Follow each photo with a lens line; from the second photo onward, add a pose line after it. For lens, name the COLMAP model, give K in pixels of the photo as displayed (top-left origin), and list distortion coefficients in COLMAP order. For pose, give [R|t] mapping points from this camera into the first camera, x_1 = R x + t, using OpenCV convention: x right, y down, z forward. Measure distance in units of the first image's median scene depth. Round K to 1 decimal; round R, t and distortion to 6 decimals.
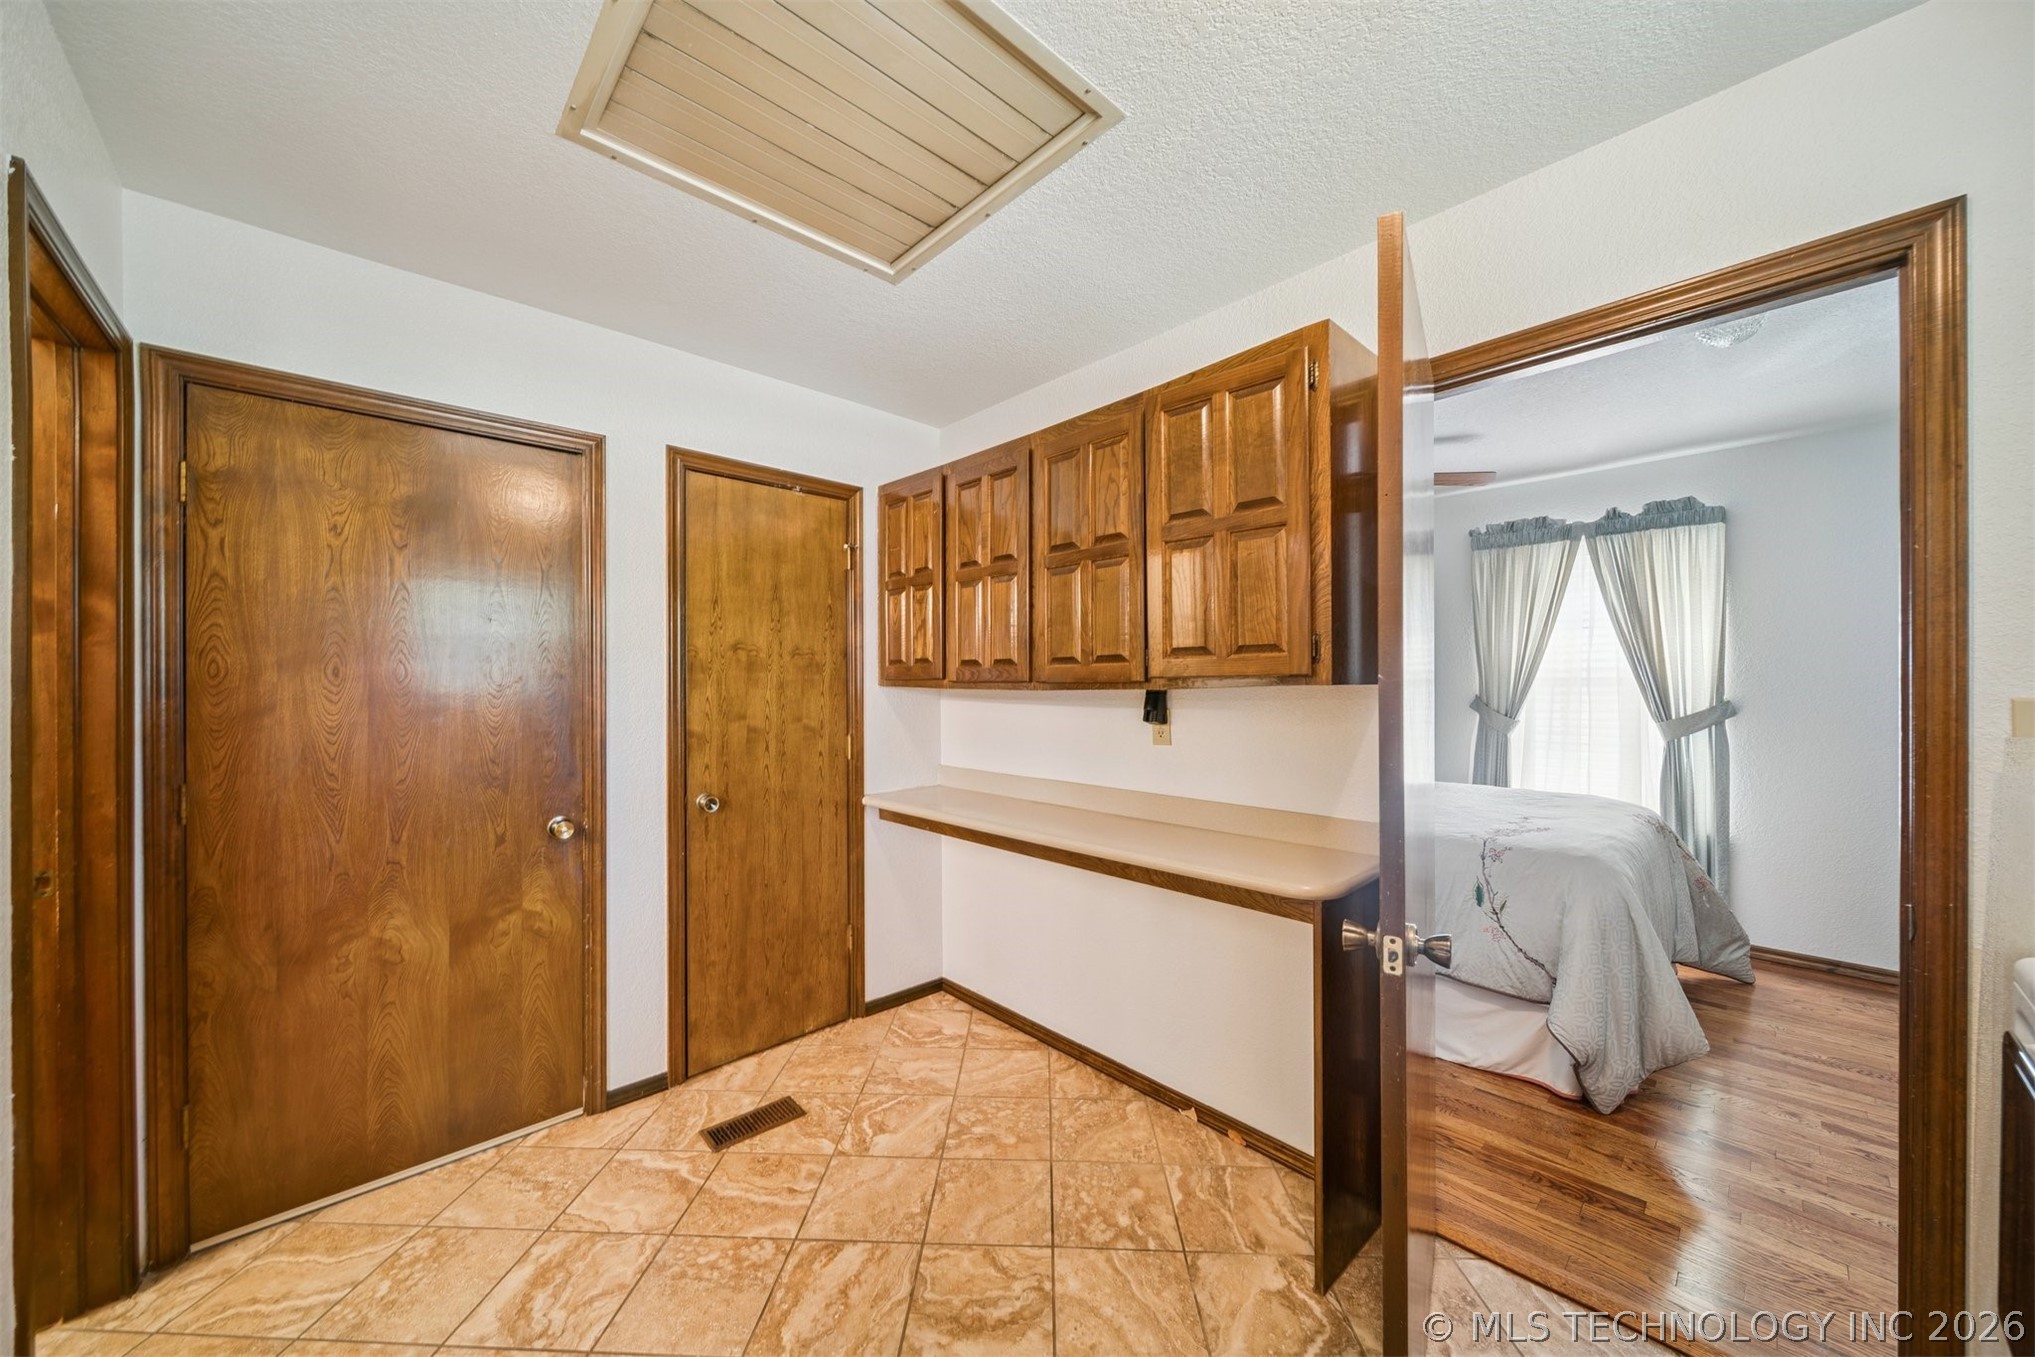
lens RADIAL K [[732.4, 0, 1009.8], [0, 732.4, 680.6], [0, 0, 1]] dist [-0.002213, -0.000867]
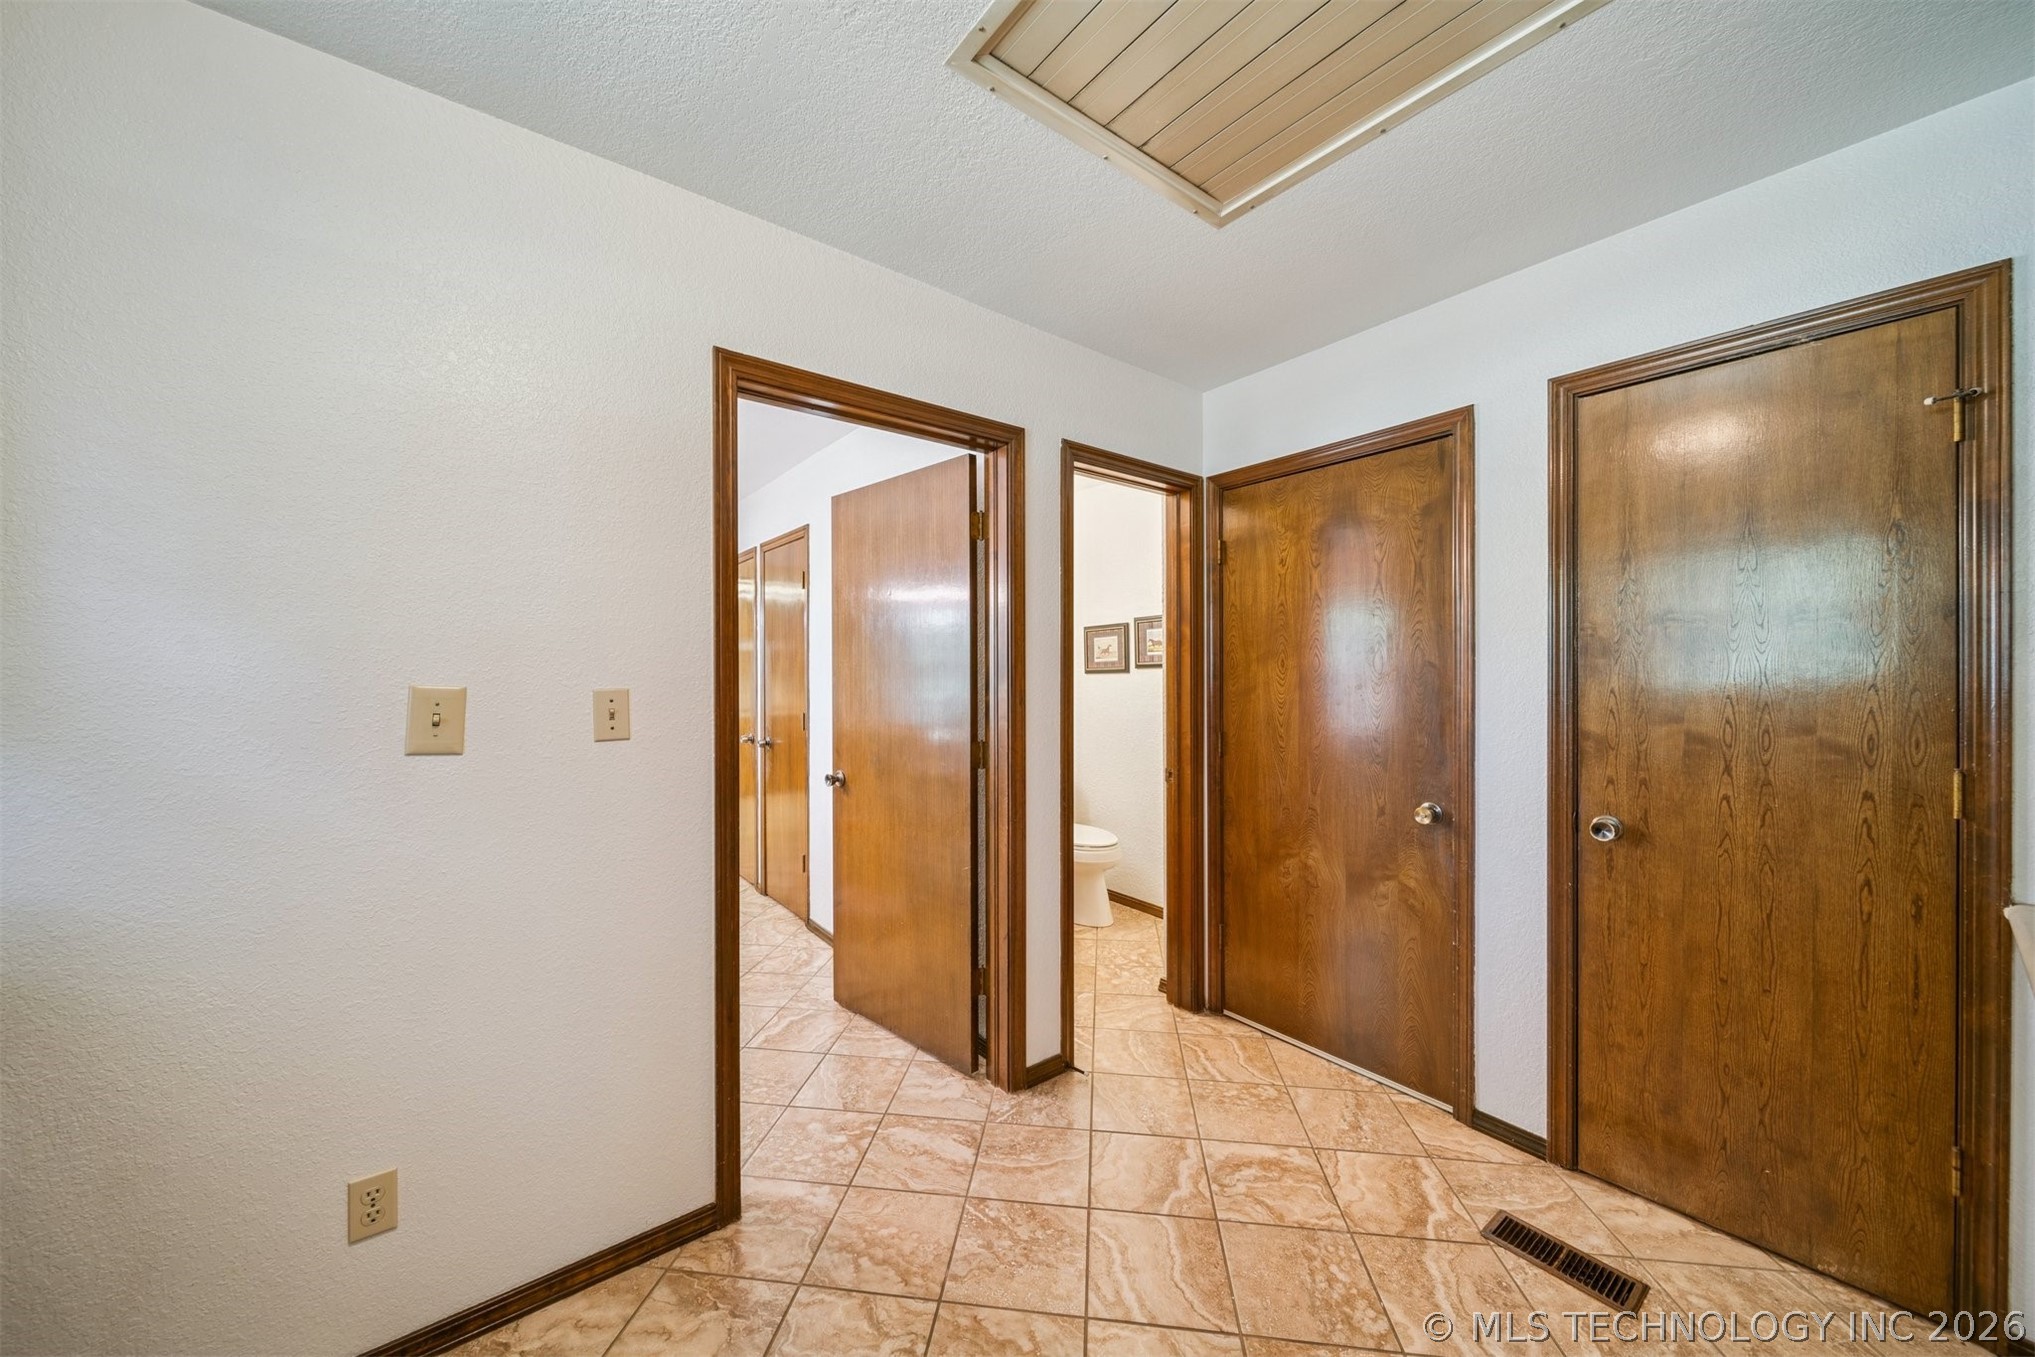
lens RADIAL K [[732.4, 0, 1014.9], [0, 732.4, 677.1], [0, 0, 1]] dist [-0.002213, -0.000867]
pose [[-0.098767, 0.004590, -0.995100, 0.444724], [0.006054, 0.999974, 0.004012, 0.004908], [0.995092, -0.005628, -0.098792, 0.525702]]
